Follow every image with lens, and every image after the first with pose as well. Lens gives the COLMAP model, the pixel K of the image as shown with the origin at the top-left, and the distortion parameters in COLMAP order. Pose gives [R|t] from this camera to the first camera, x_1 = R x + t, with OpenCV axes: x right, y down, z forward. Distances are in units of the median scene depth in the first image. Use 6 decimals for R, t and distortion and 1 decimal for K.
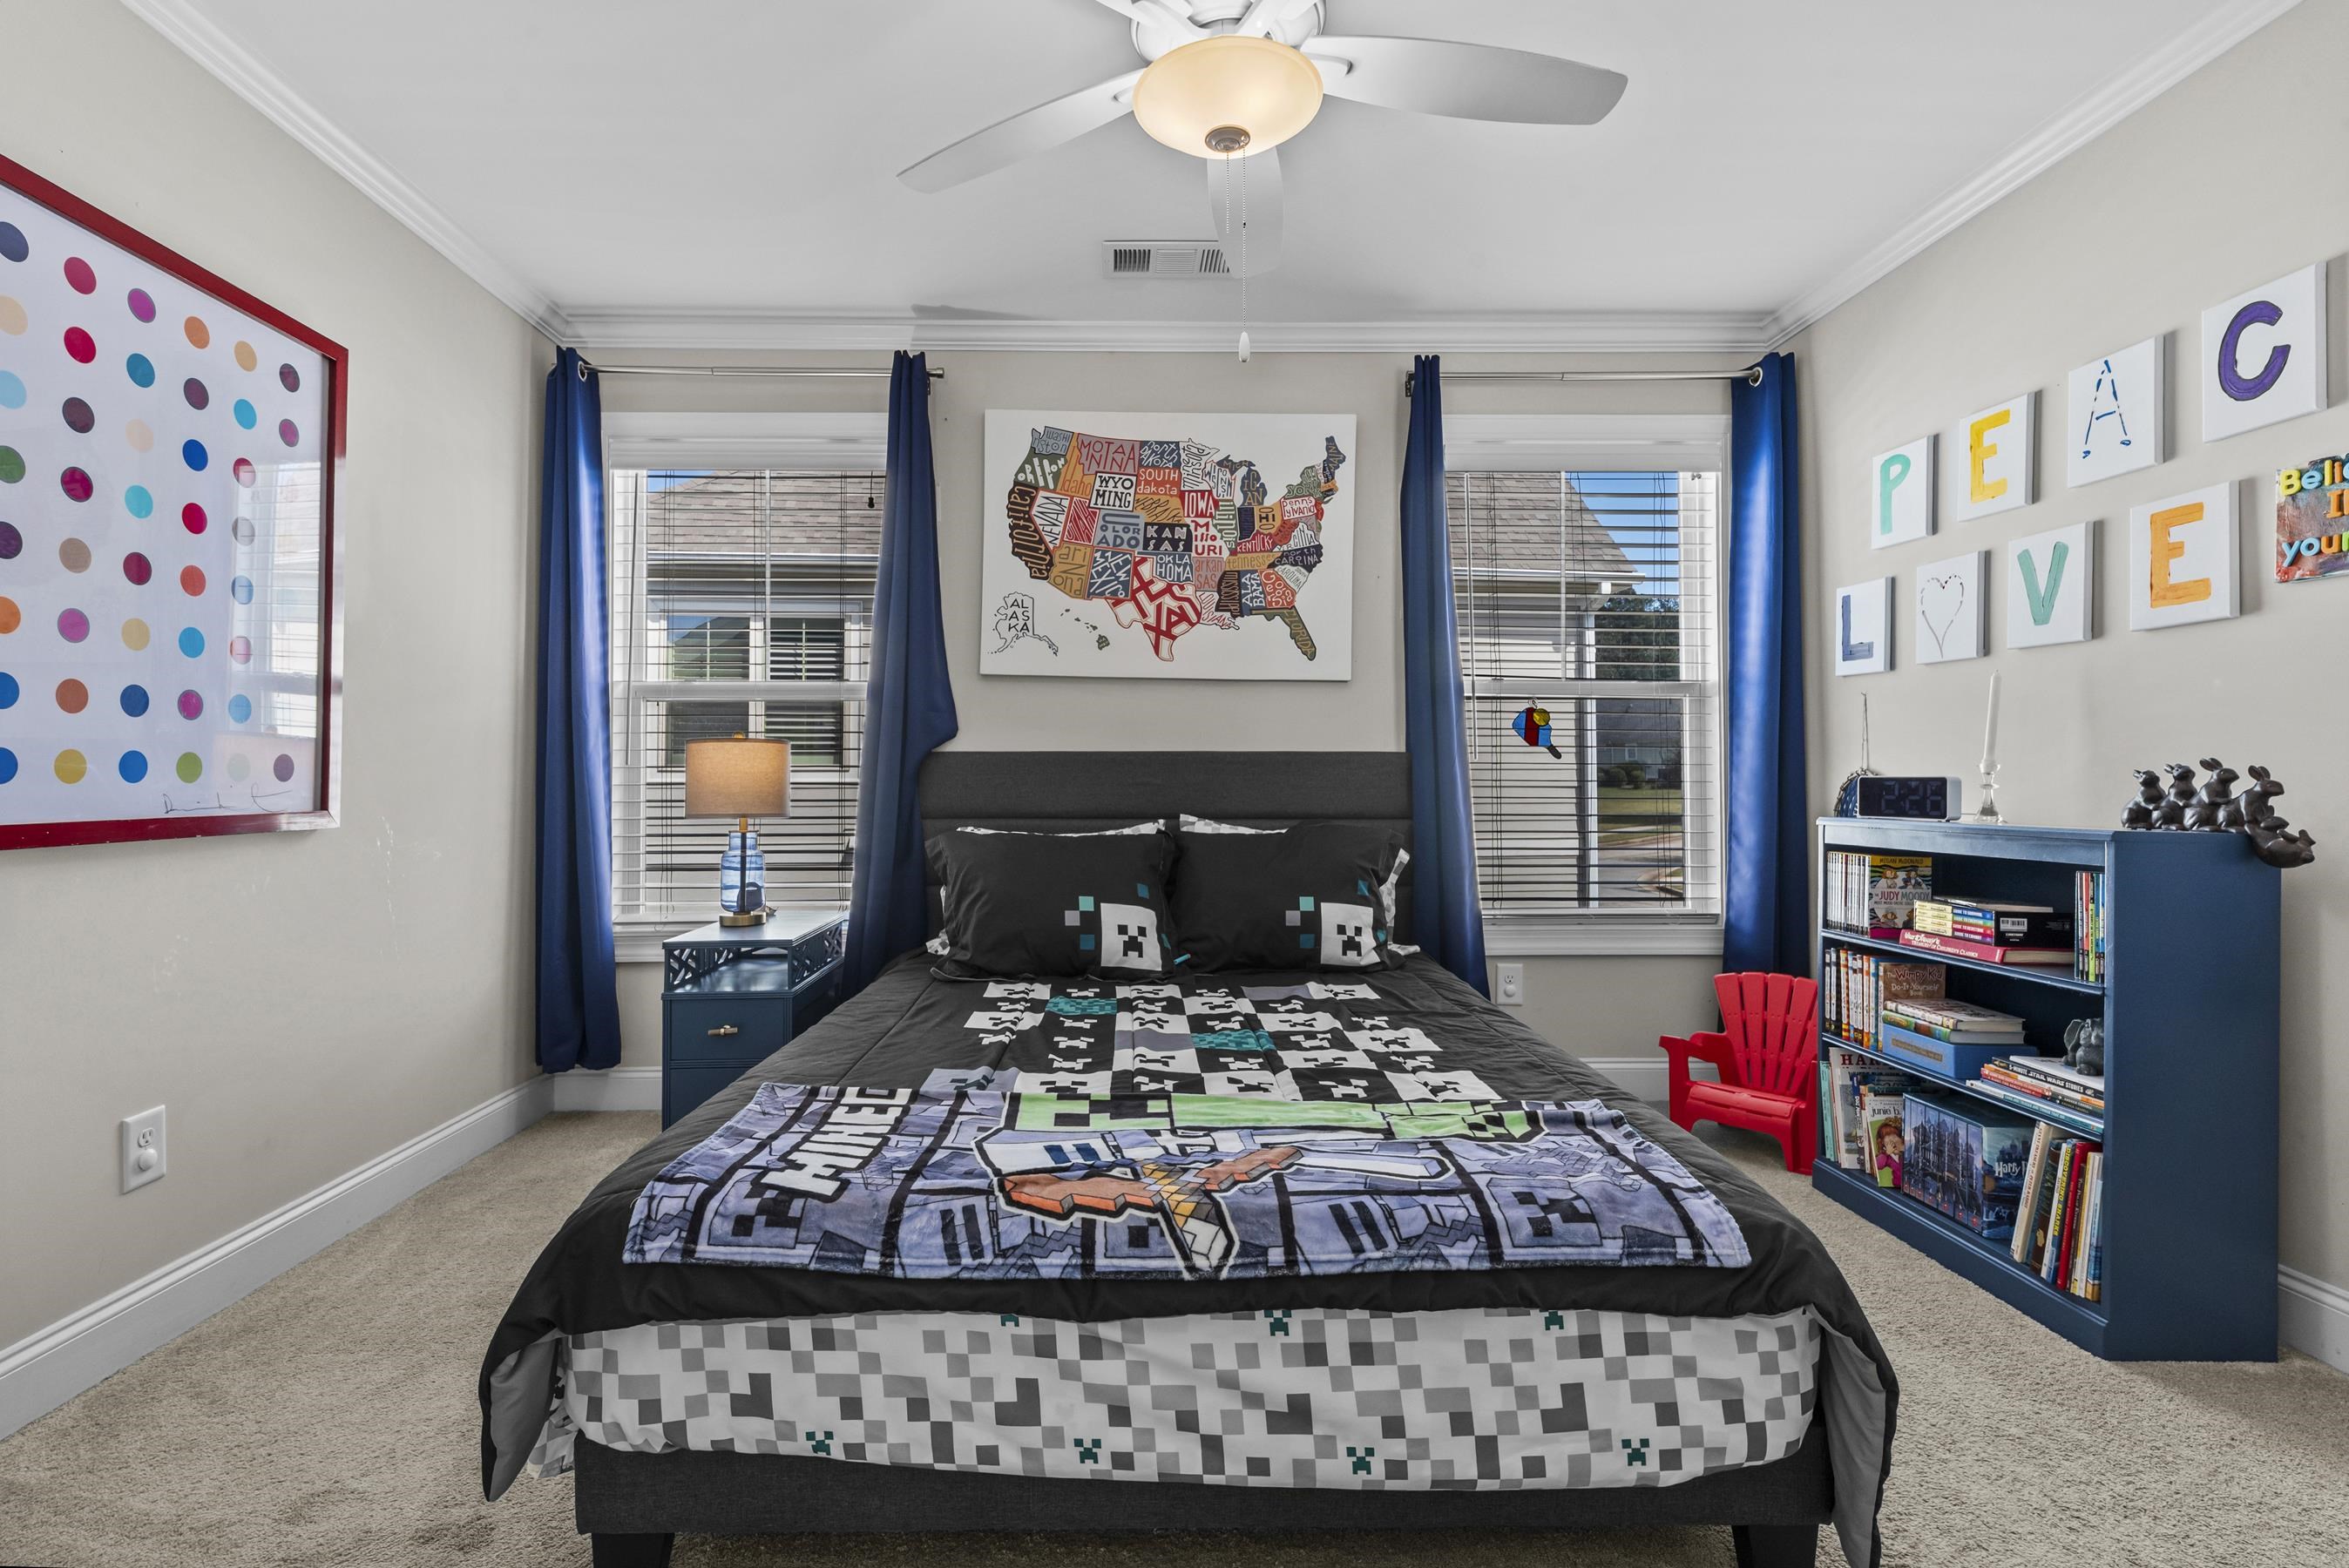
lens RADIAL K [[1067.2, 0, 1169.2], [0, 1067.2, 788.6], [0, 0, 1]] dist [0.000839, 0.000004]
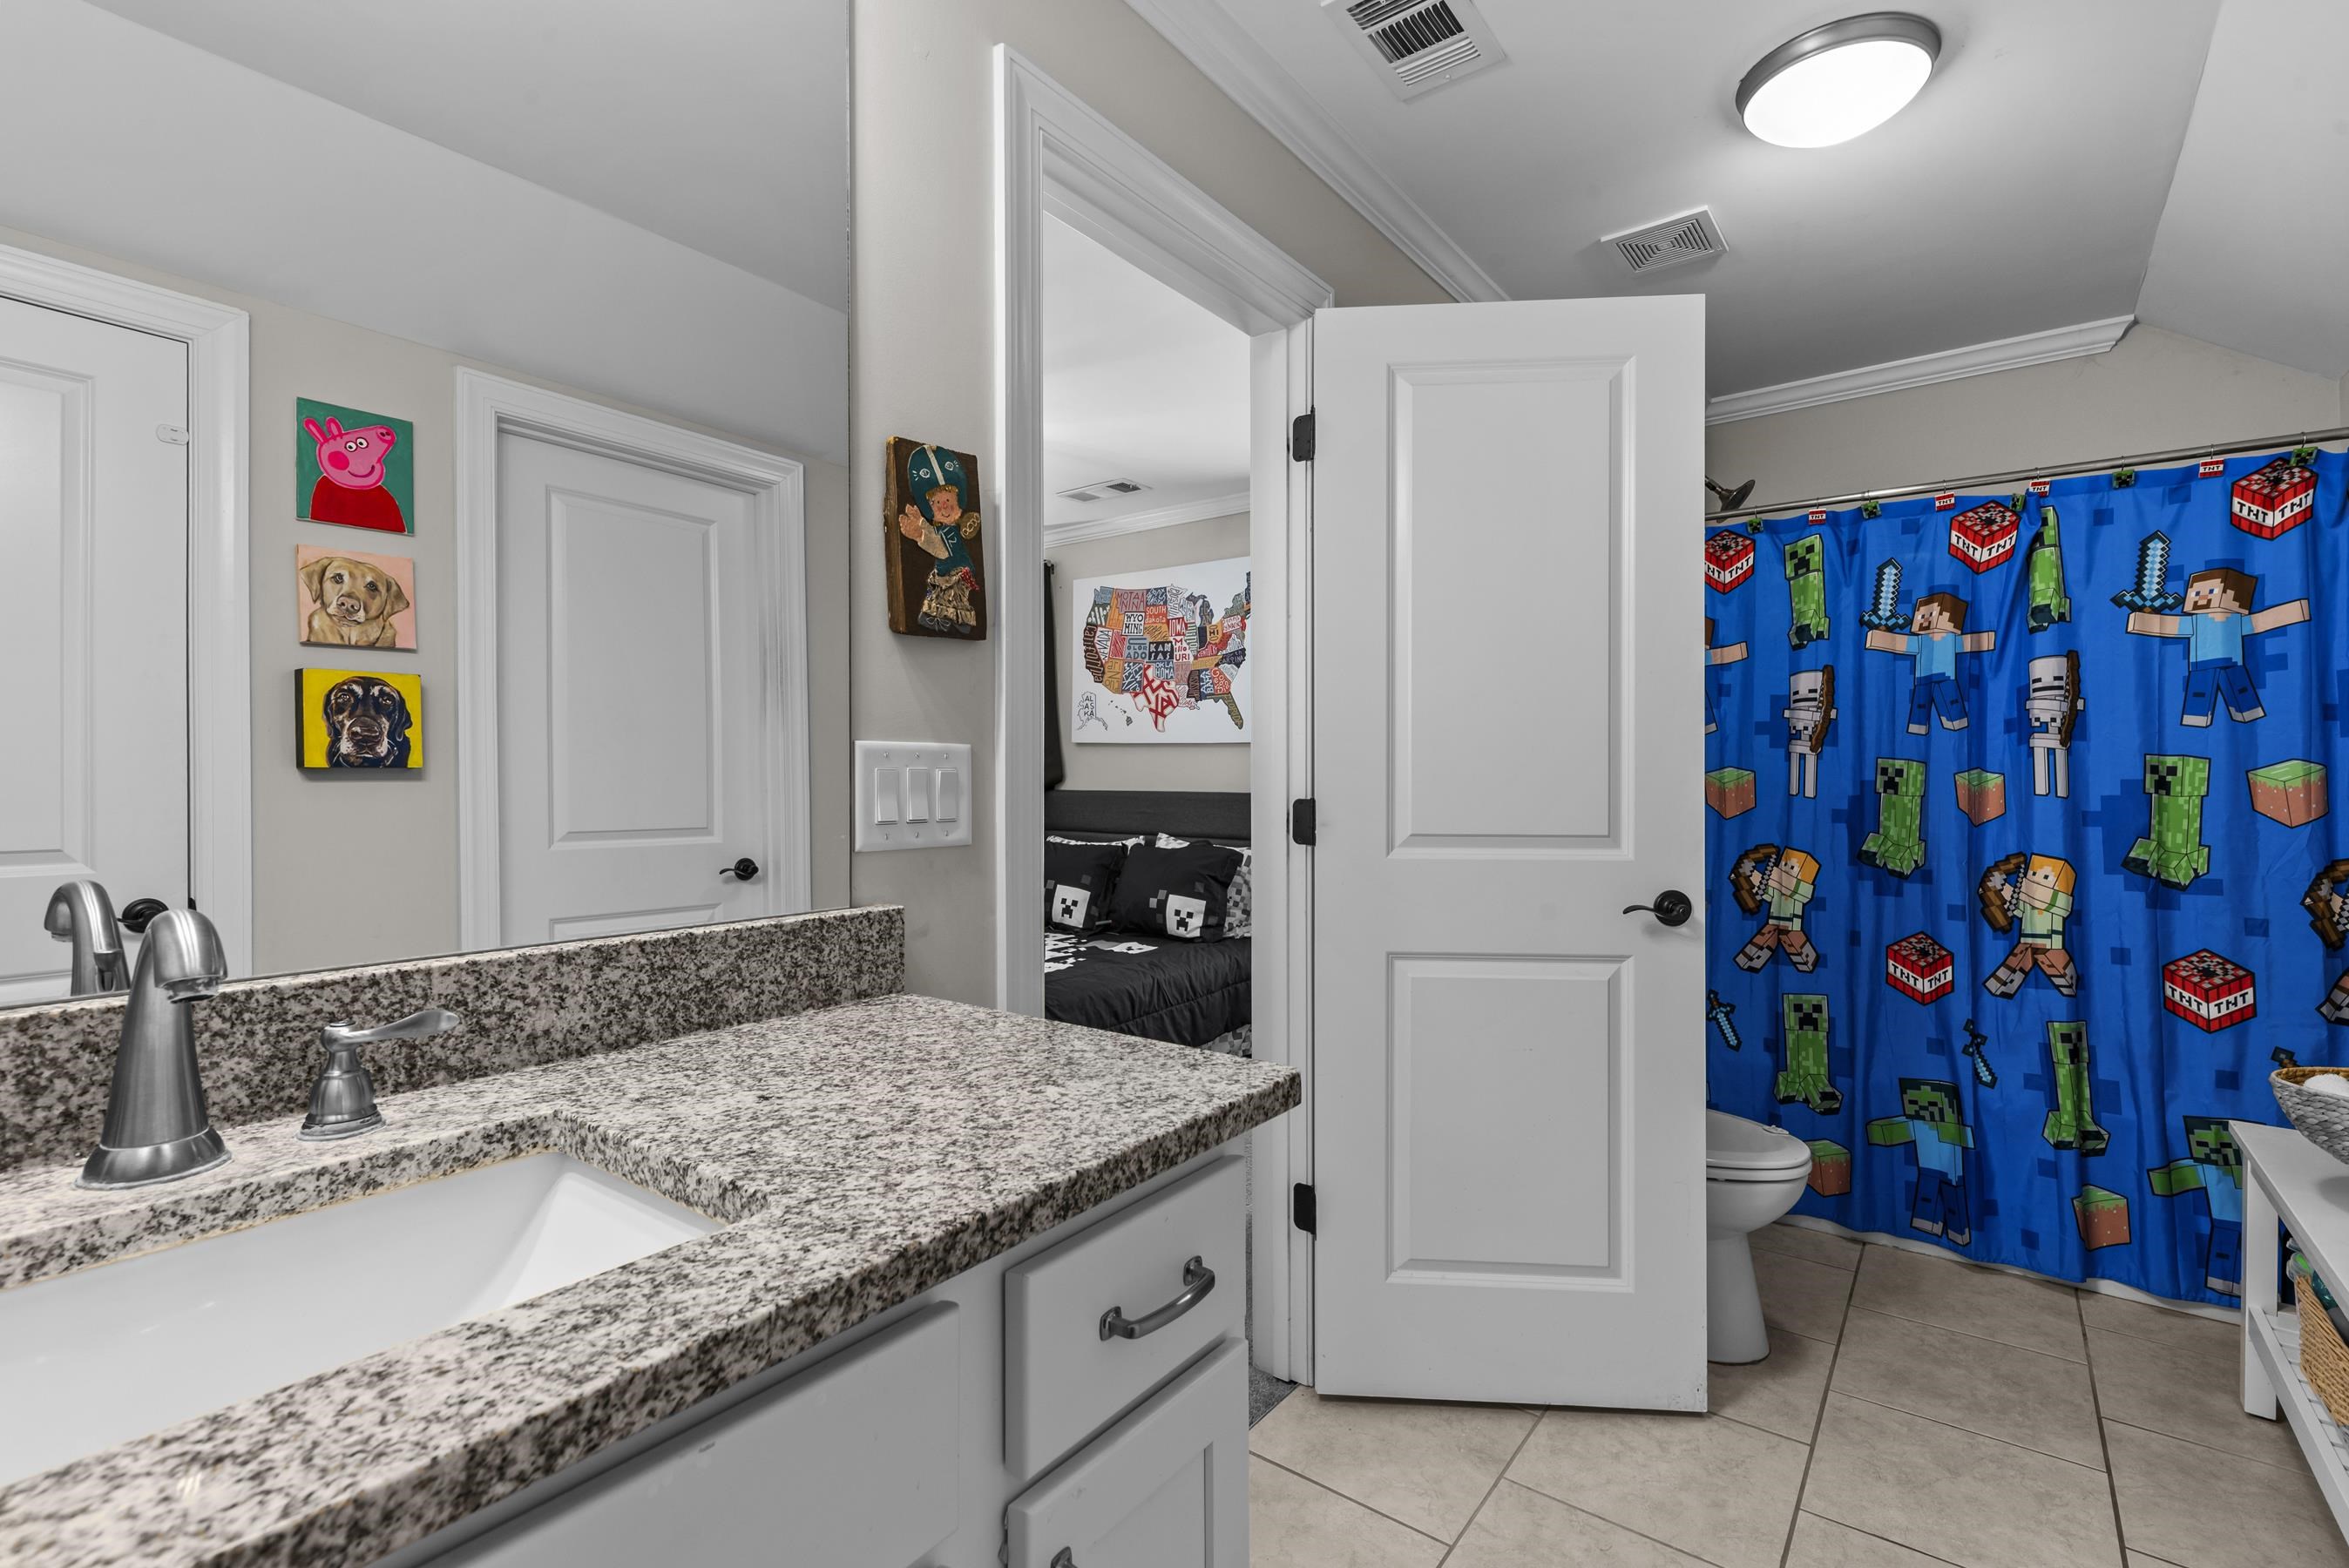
lens RADIAL K [[1067.2, 0, 1173.6], [0, 1067.2, 779.9], [0, 0, 1]] dist [0.000839, 0.000004]
pose [[0.783672, 0.003883, -0.621163, 0.953124], [-0.019011, 0.999662, -0.017735, -0.025488], [0.620884, 0.025707, 0.783481, -0.170473]]
